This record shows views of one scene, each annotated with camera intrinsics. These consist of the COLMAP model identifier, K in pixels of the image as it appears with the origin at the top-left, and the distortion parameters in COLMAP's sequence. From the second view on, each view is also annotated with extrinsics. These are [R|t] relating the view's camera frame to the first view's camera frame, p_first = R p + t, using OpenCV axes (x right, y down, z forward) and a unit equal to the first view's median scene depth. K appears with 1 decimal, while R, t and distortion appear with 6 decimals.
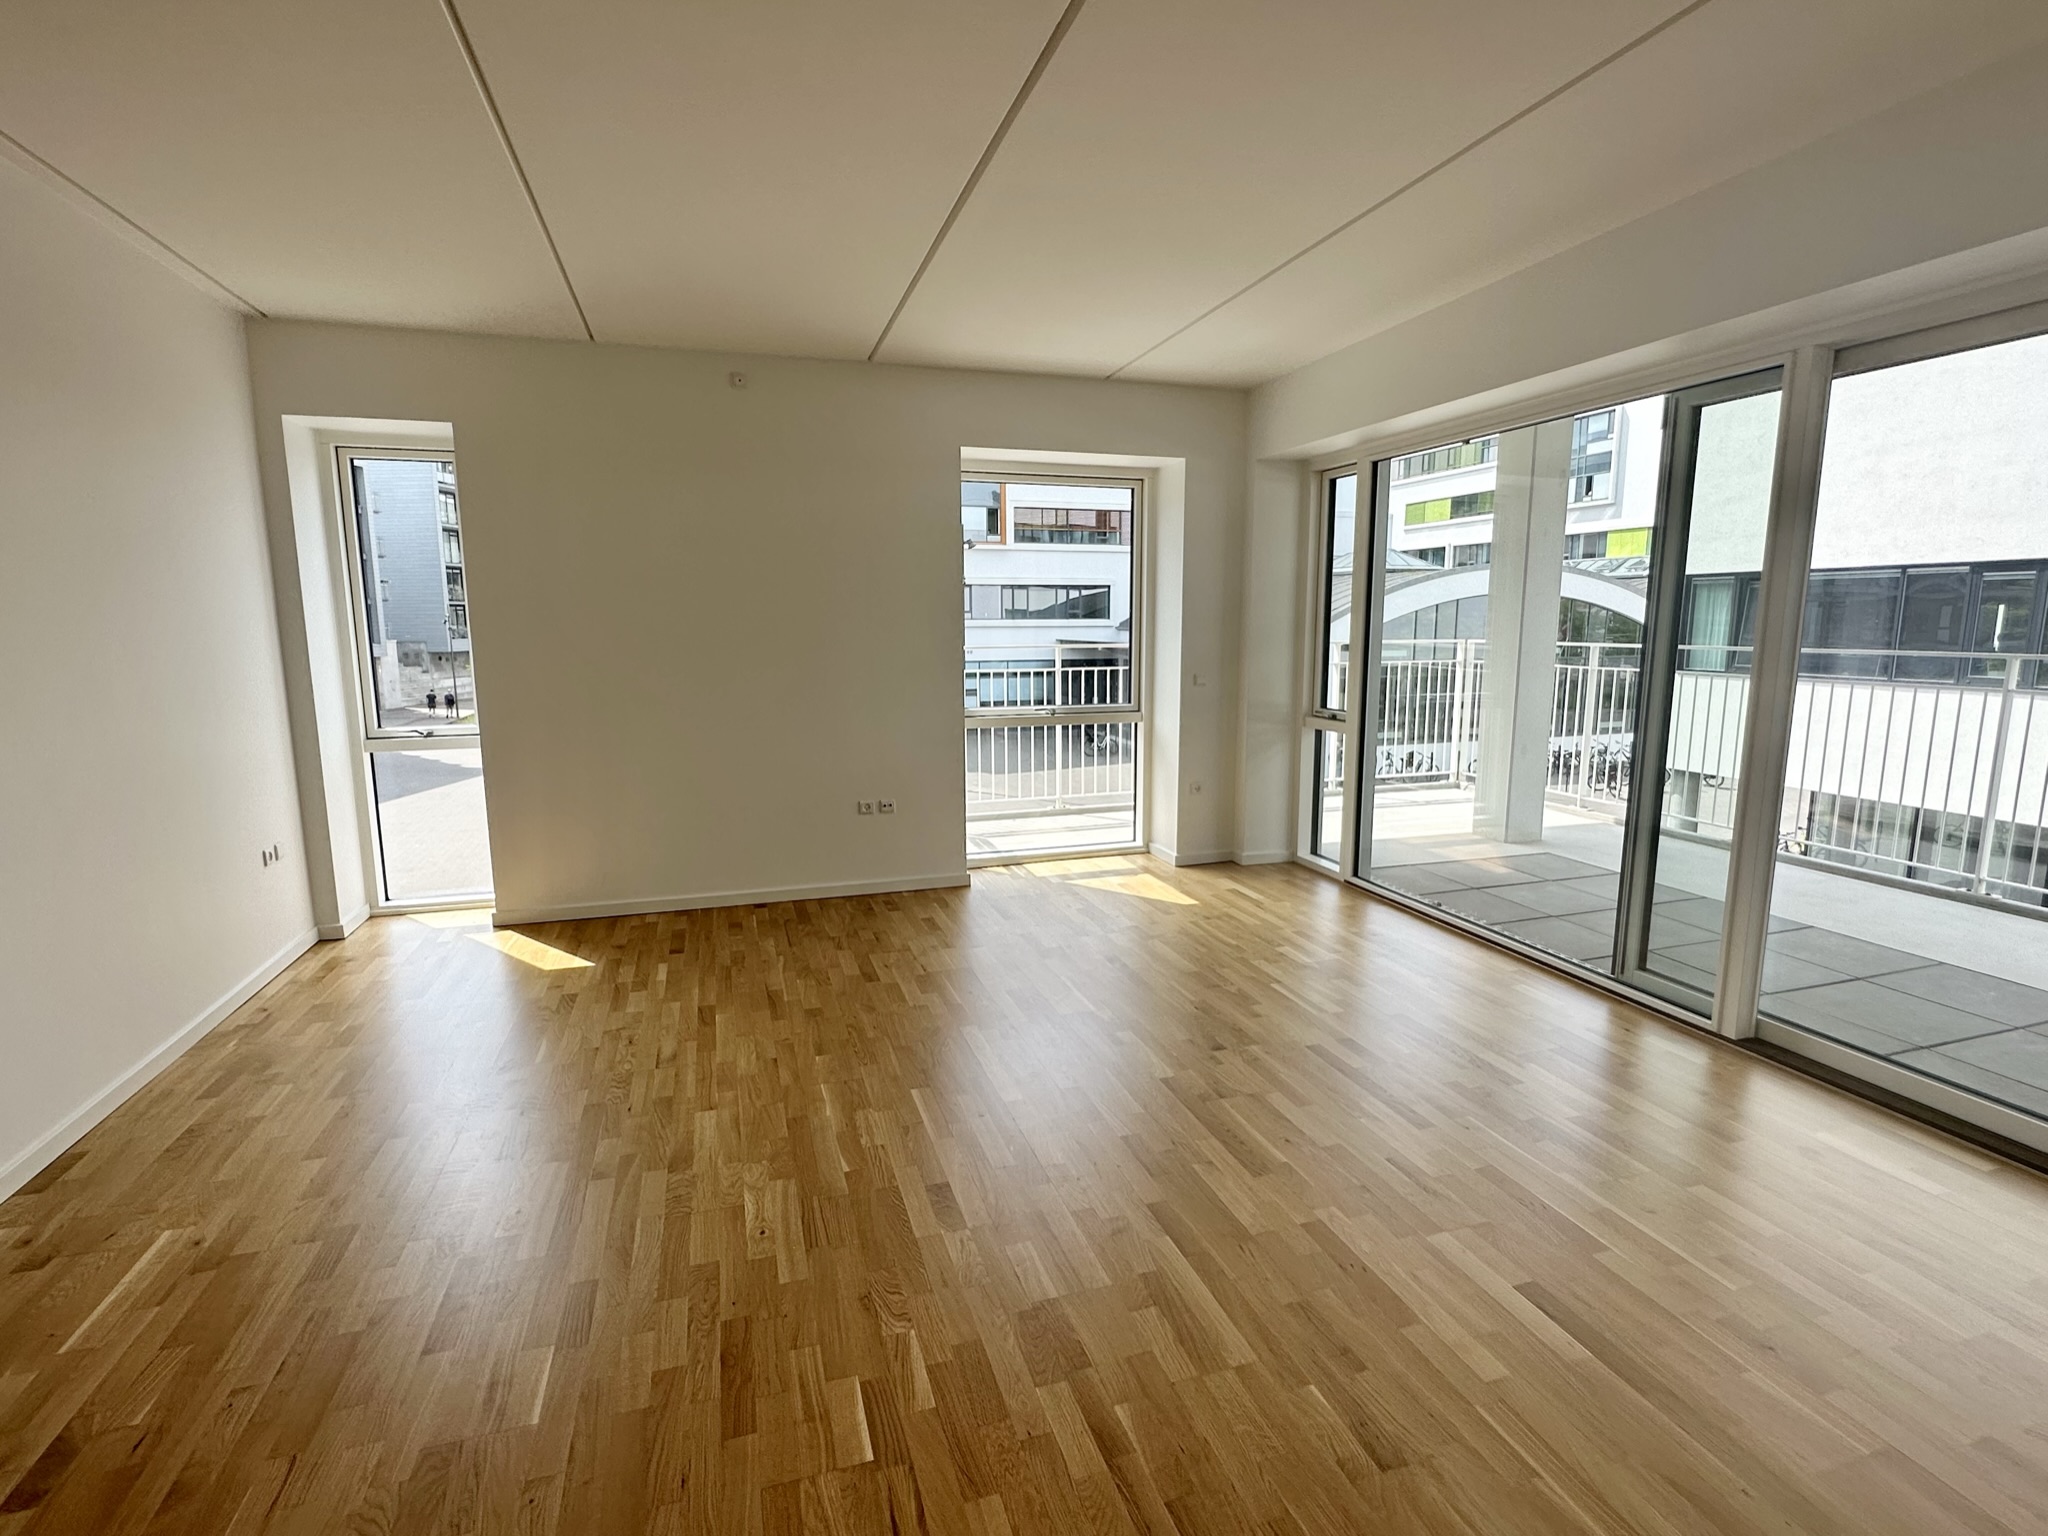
lens RADIAL K [[979.2, 0, 1026.2], [0, 979.2, 756.5], [0, 0, 1]] dist [-0.002618, 0.000231]
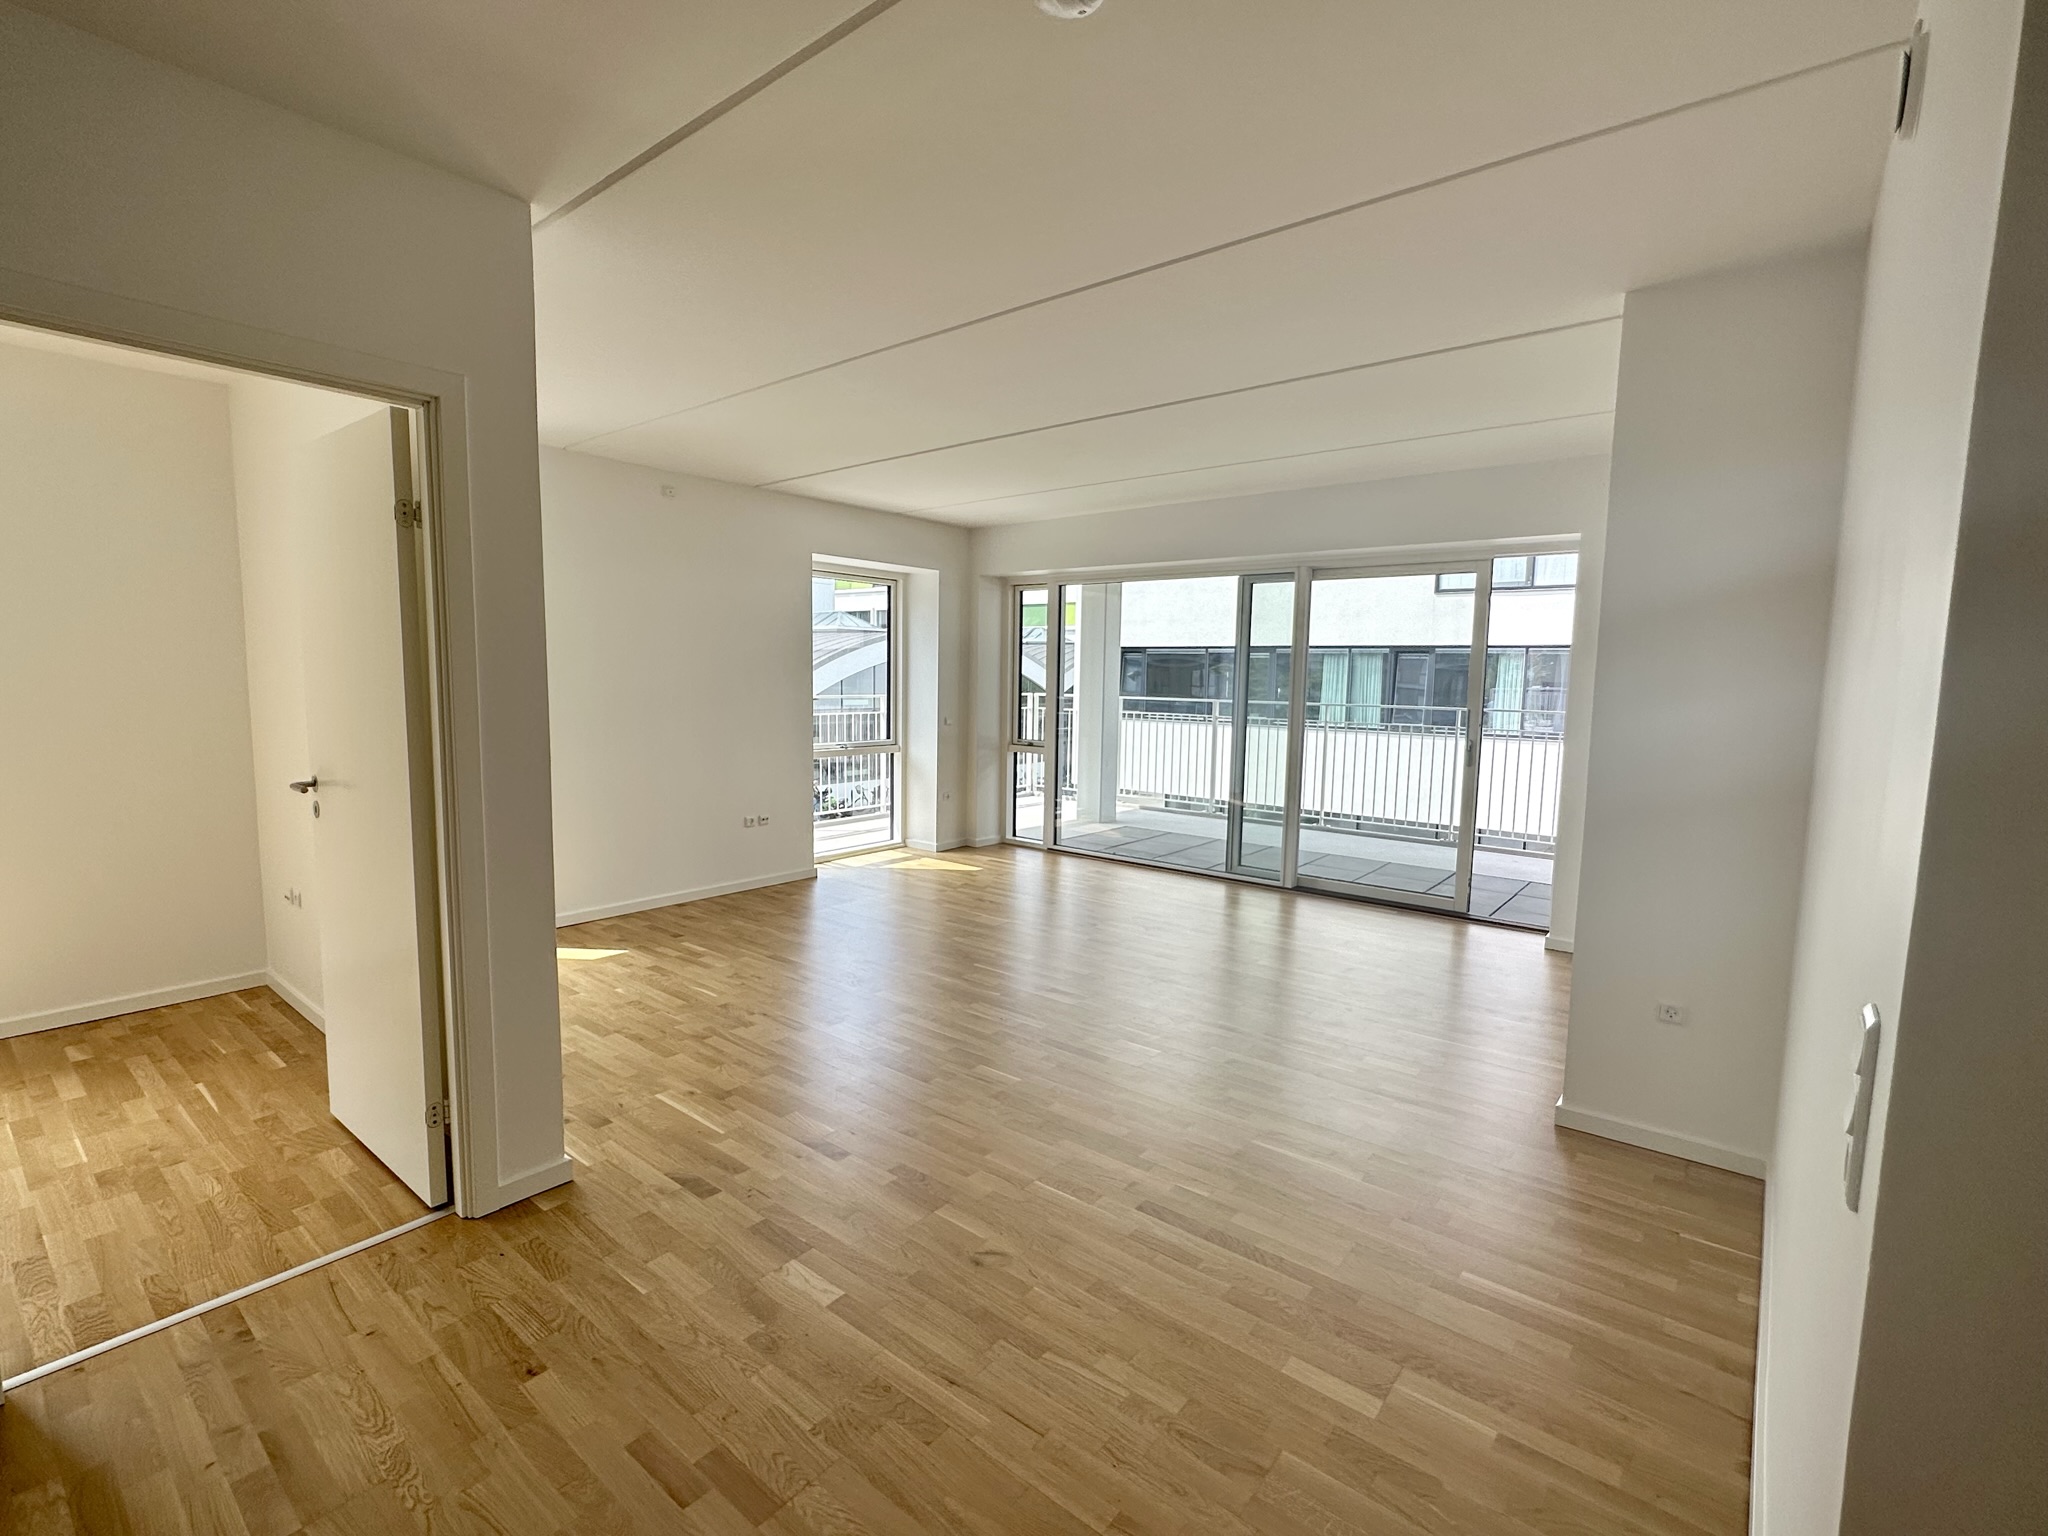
lens RADIAL K [[929.4, 0, 1024.0], [0, 929.4, 768.0], [0, 0, 1]] dist [-0.001701, 0.001265]
pose [[0.833924, -0.038549, 0.550531, -0.539945], [0.057305, 0.998214, -0.016906, 0.022721], [-0.548896, 0.045647, 0.834643, -0.229939]]
